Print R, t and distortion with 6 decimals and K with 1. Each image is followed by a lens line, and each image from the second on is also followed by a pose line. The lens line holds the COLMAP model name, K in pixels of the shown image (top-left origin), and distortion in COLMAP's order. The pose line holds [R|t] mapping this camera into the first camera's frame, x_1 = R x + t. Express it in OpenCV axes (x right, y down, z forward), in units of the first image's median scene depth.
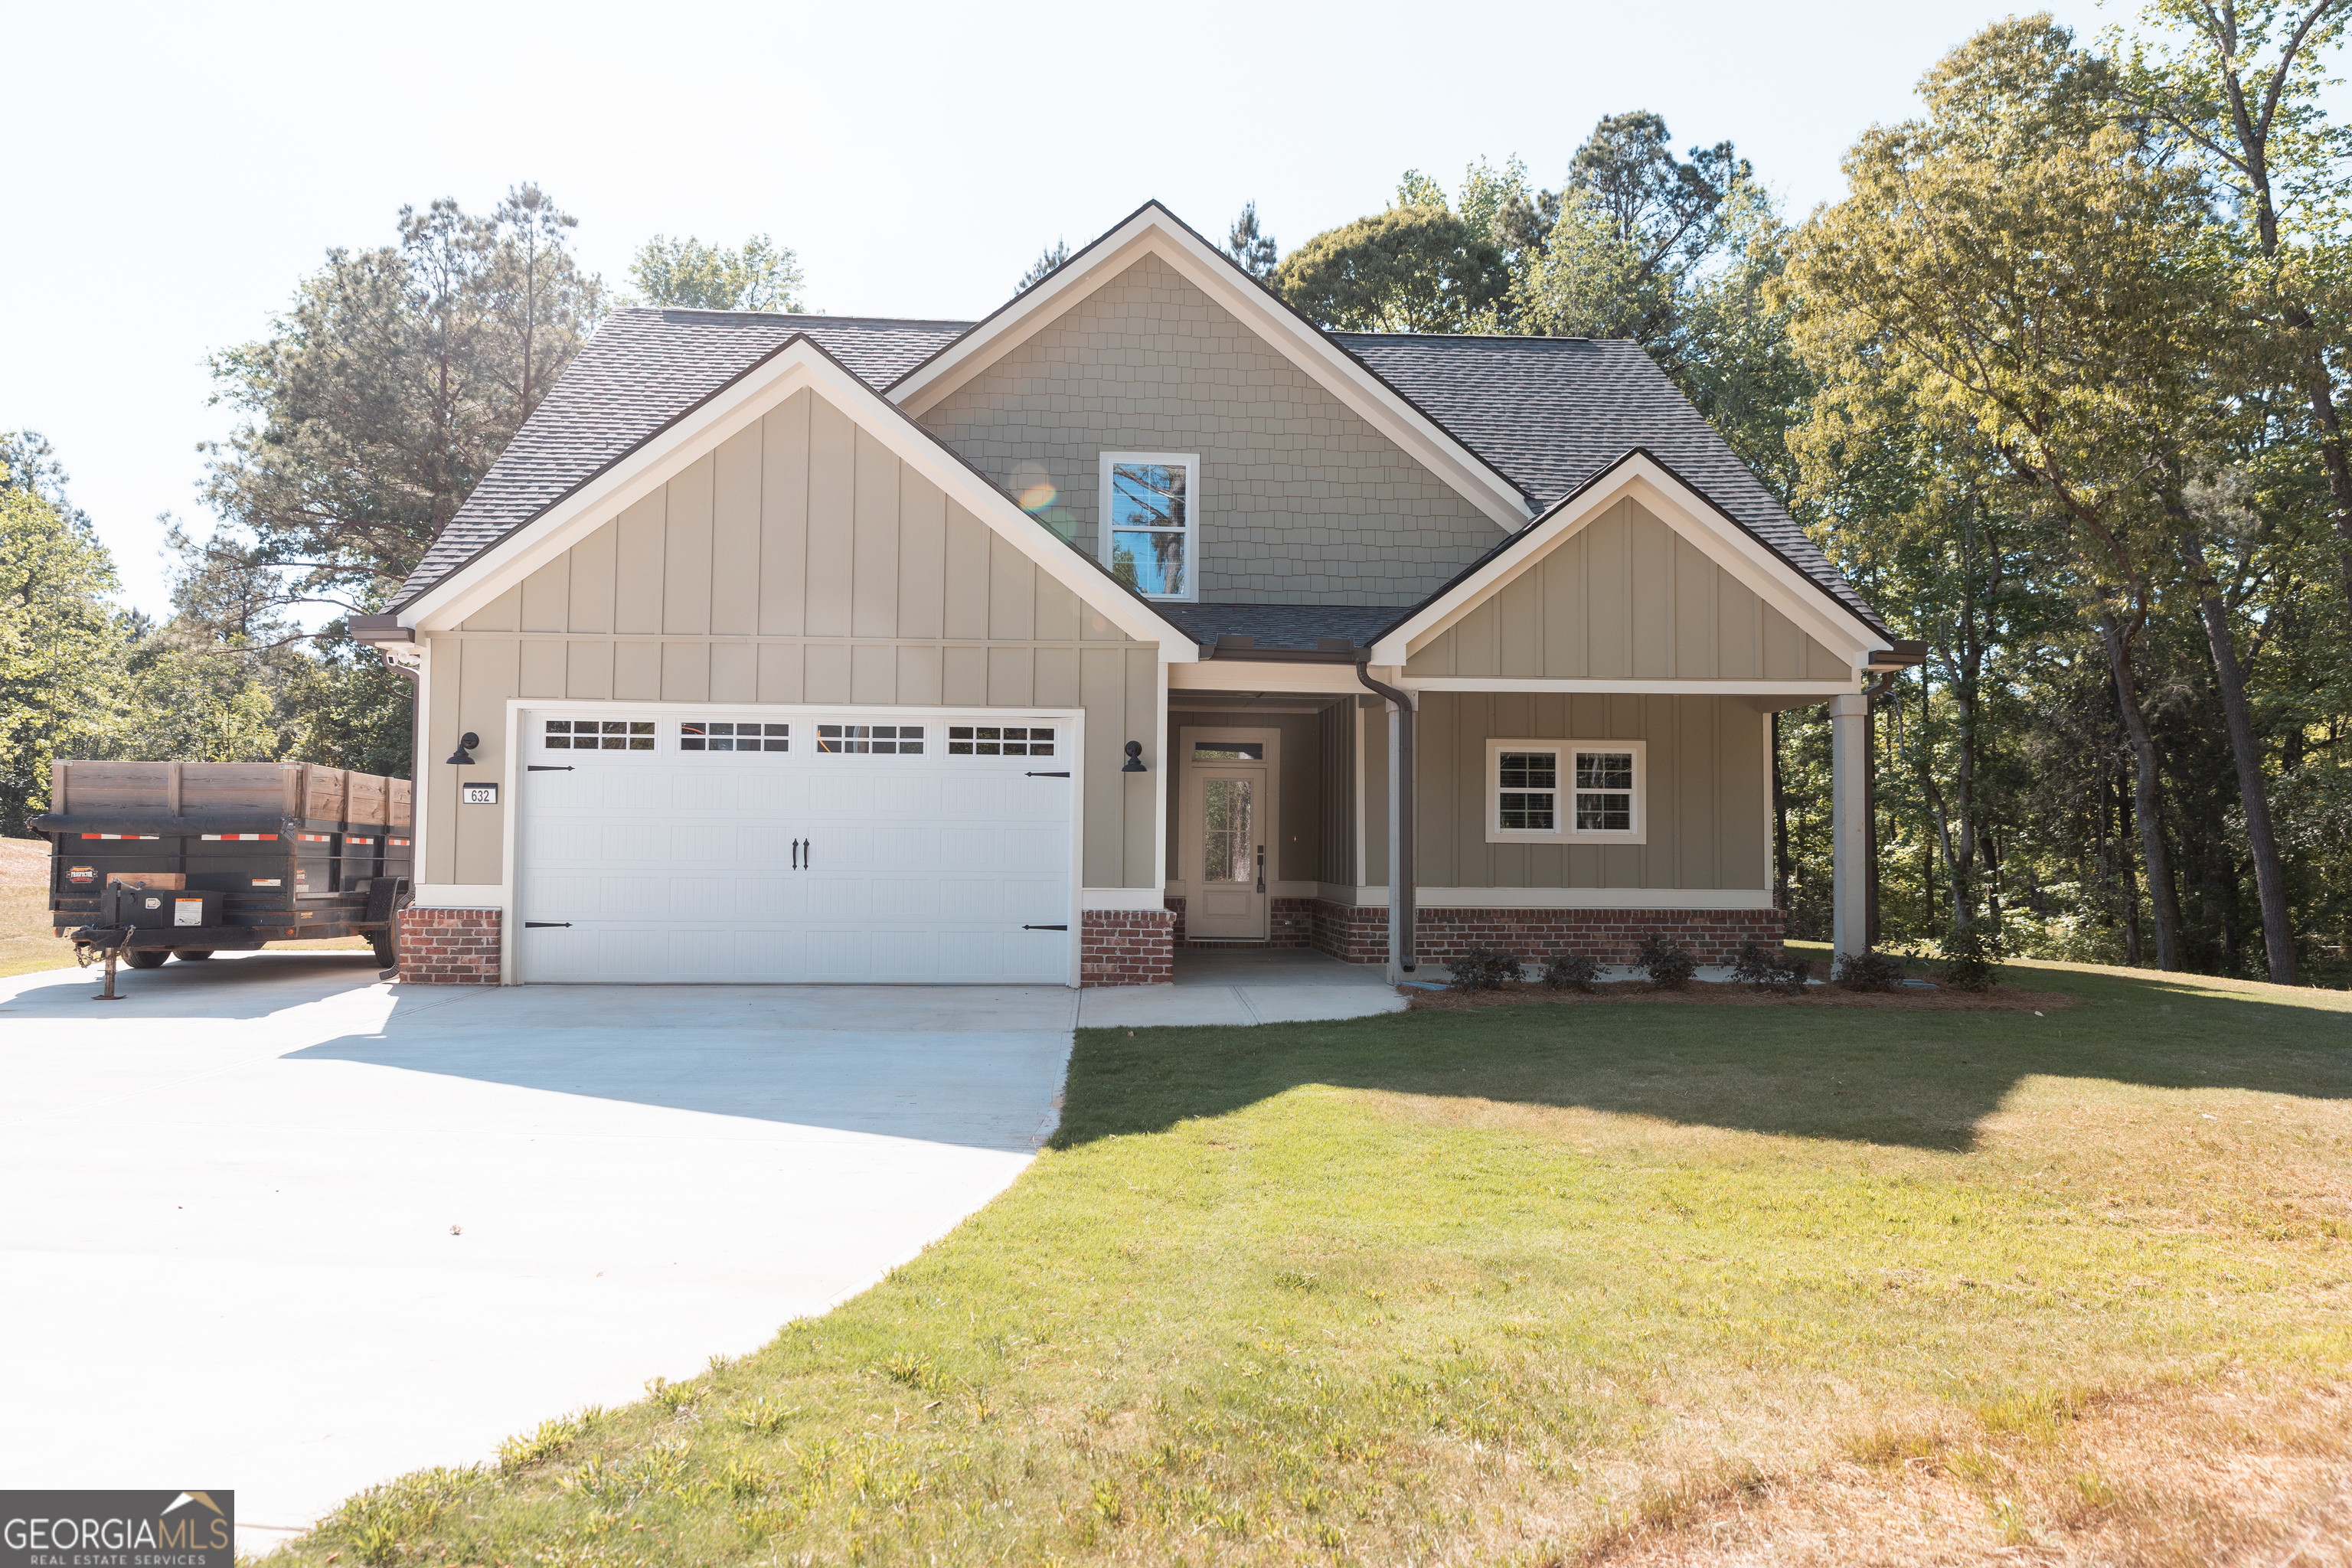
lens RADIAL K [[1557.9, 0, 1165.4], [0, 1557.9, 782.8], [0, 0, 1]] dist [0.011205, -0.002691]
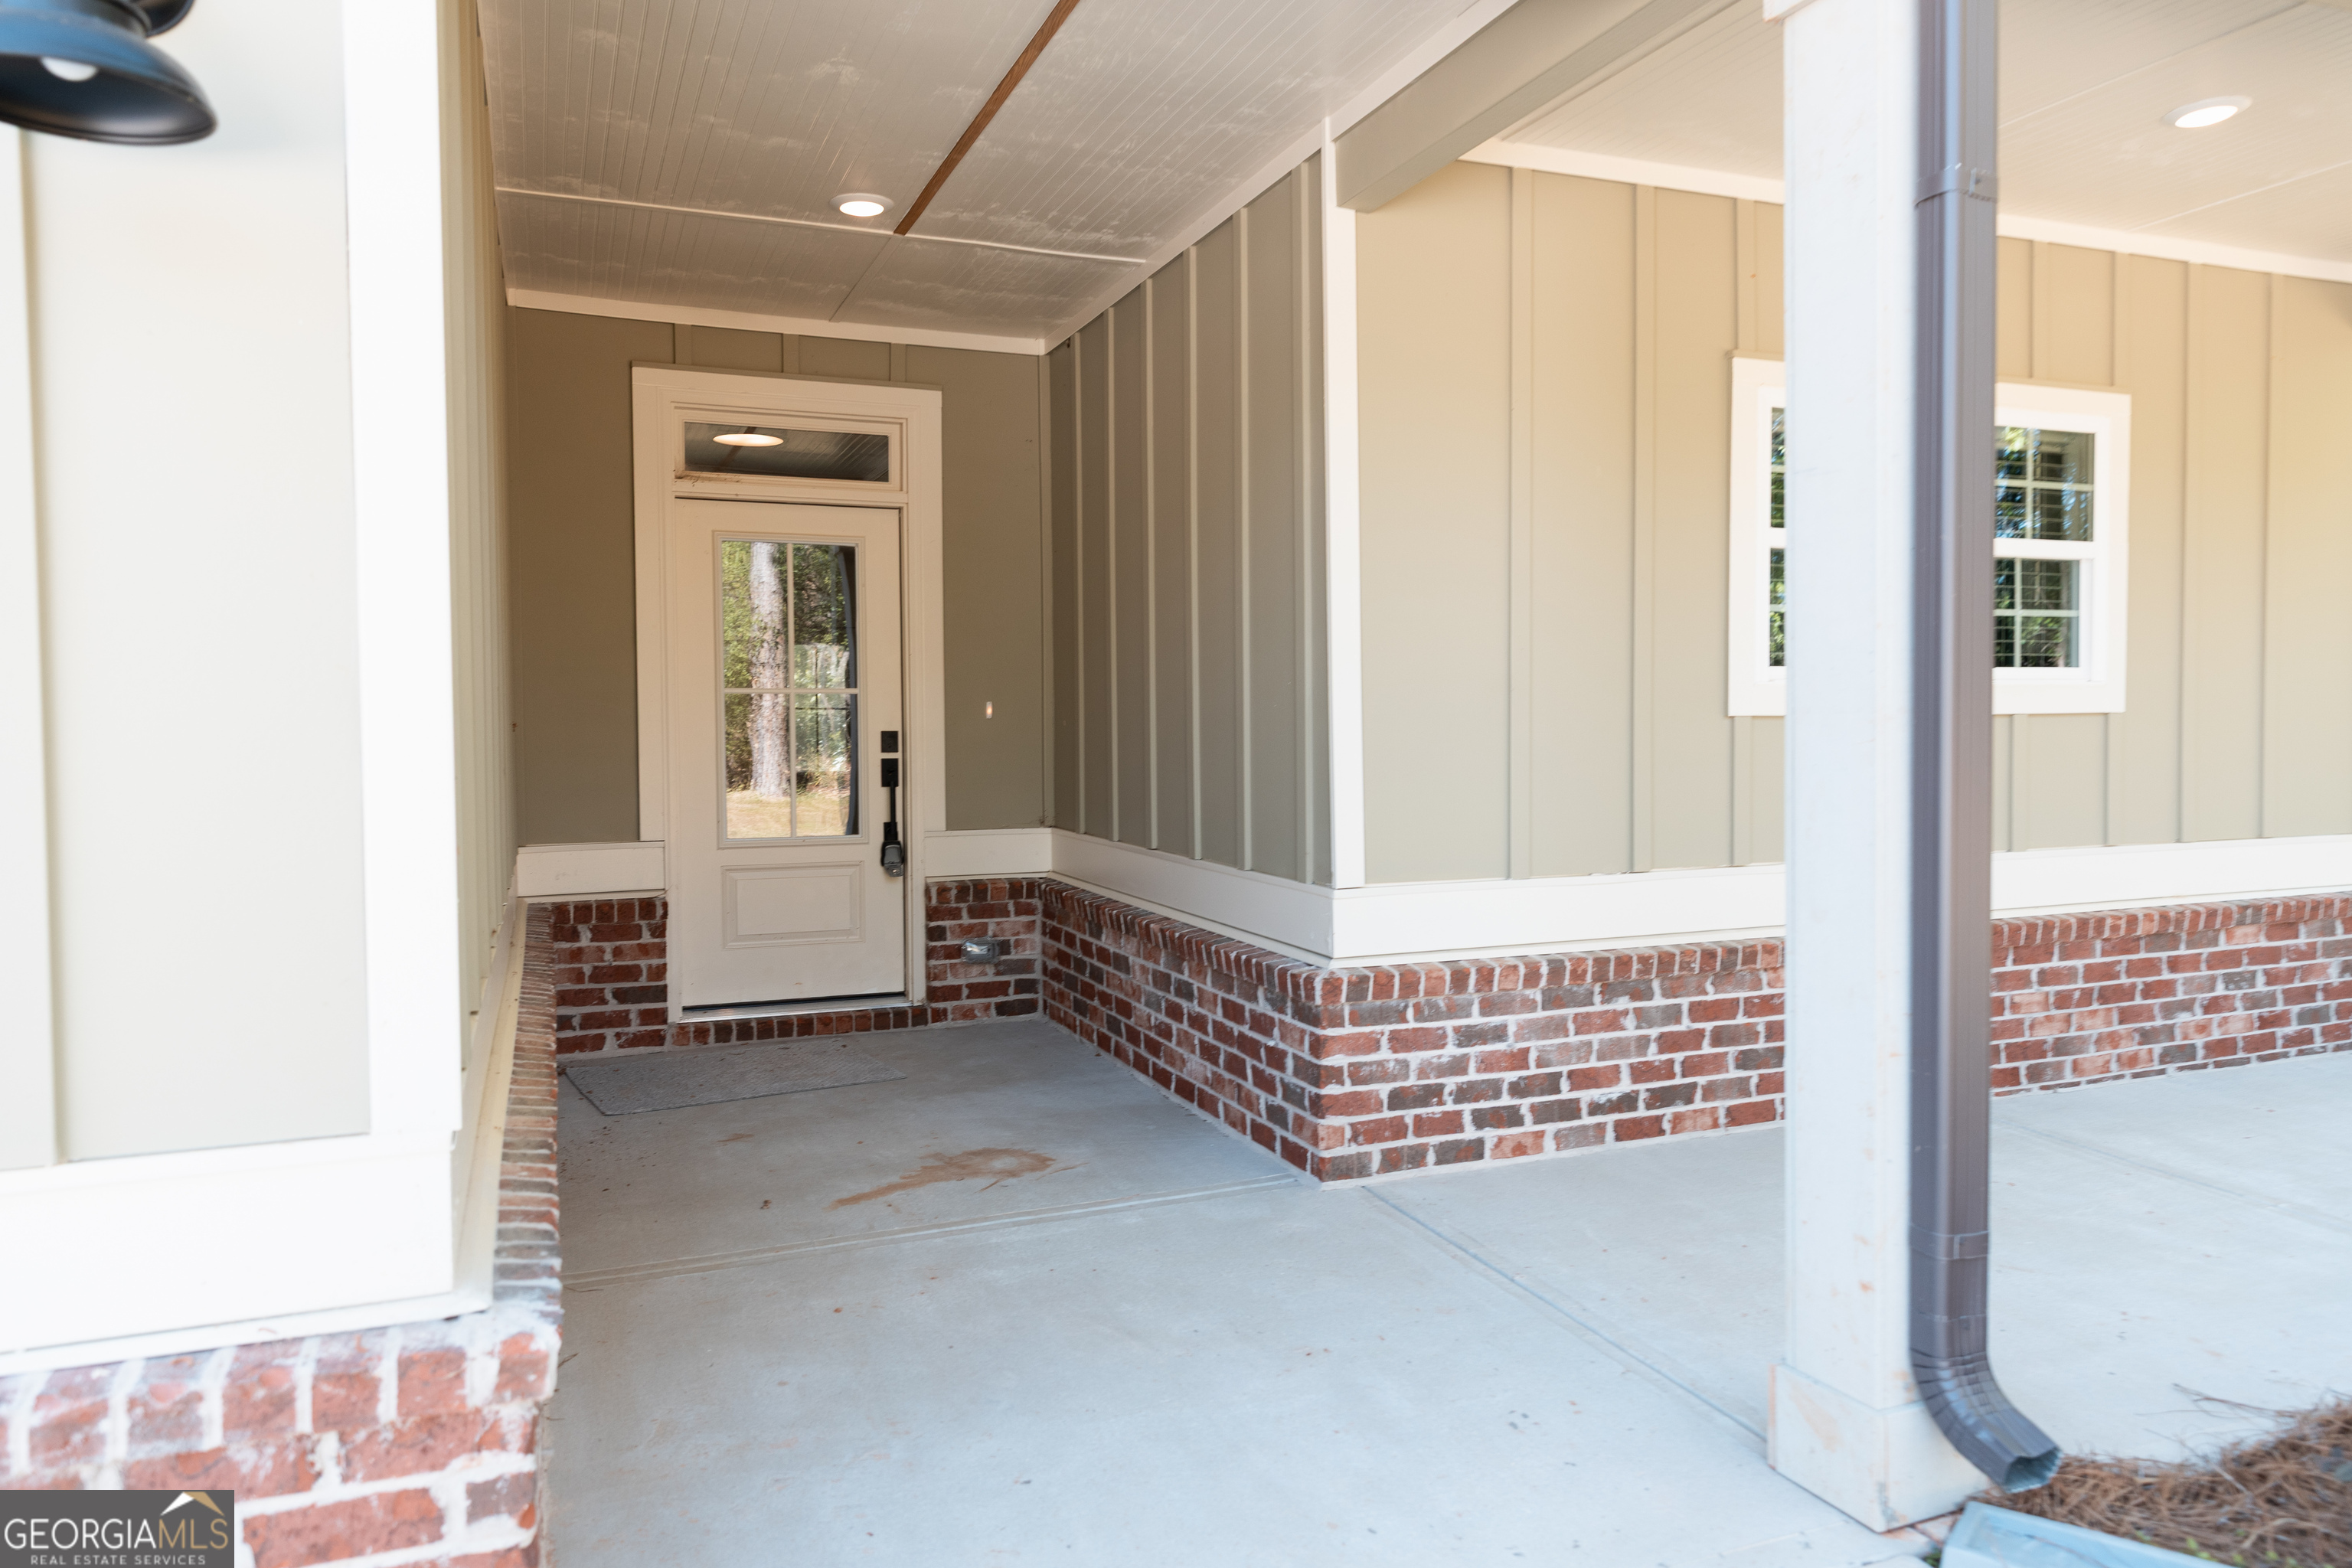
lens RADIAL K [[1557.9, 0, 1170.5], [0, 1557.9, 771.7], [0, 0, 1]] dist [0.011205, -0.002691]
pose [[0.949959, -0.028018, 0.311115, 0.013997], [0.003135, 0.996774, 0.080194, 0.025270], [-0.312358, -0.075206, 0.946983, 0.760907]]
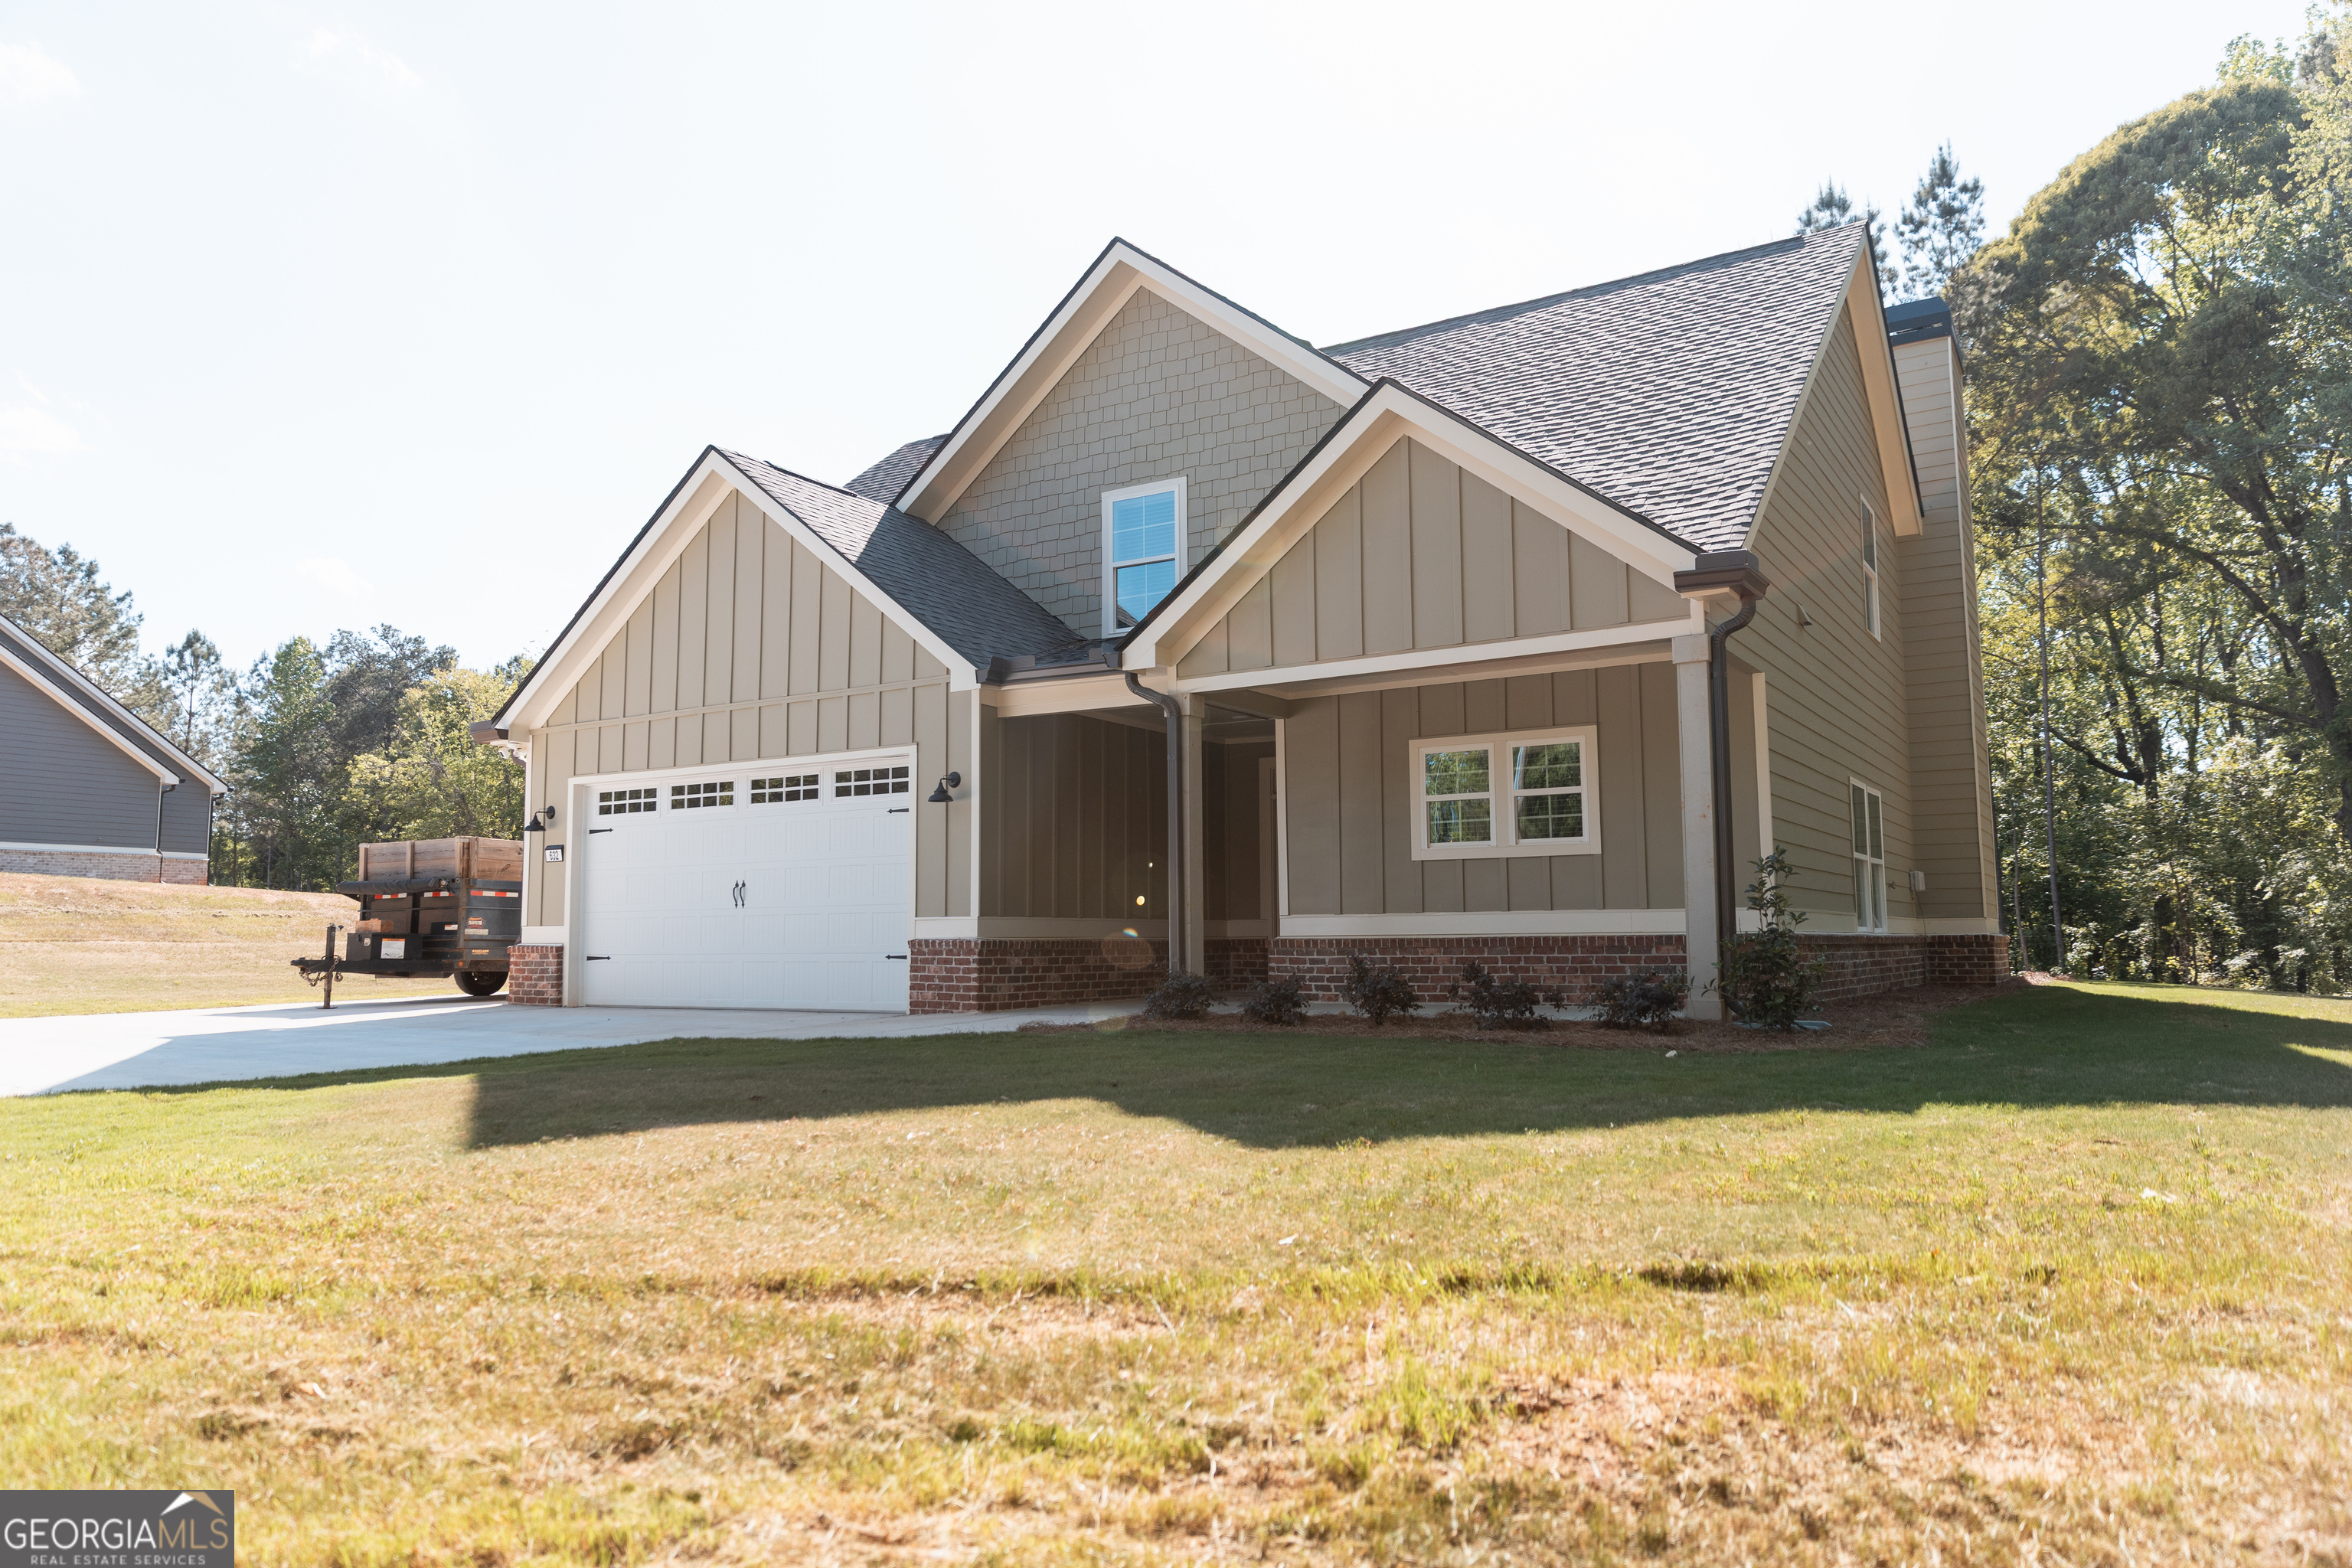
lens RADIAL K [[1557.9, 0, 1168.2], [0, 1557.9, 786.1], [0, 0, 1]] dist [0.011205, -0.002691]
pose [[0.814693, -0.072656, -0.575323, 0.599932], [0.041856, 0.996900, -0.066625, 0.049414], [0.578380, 0.030198, 0.815208, 0.221879]]
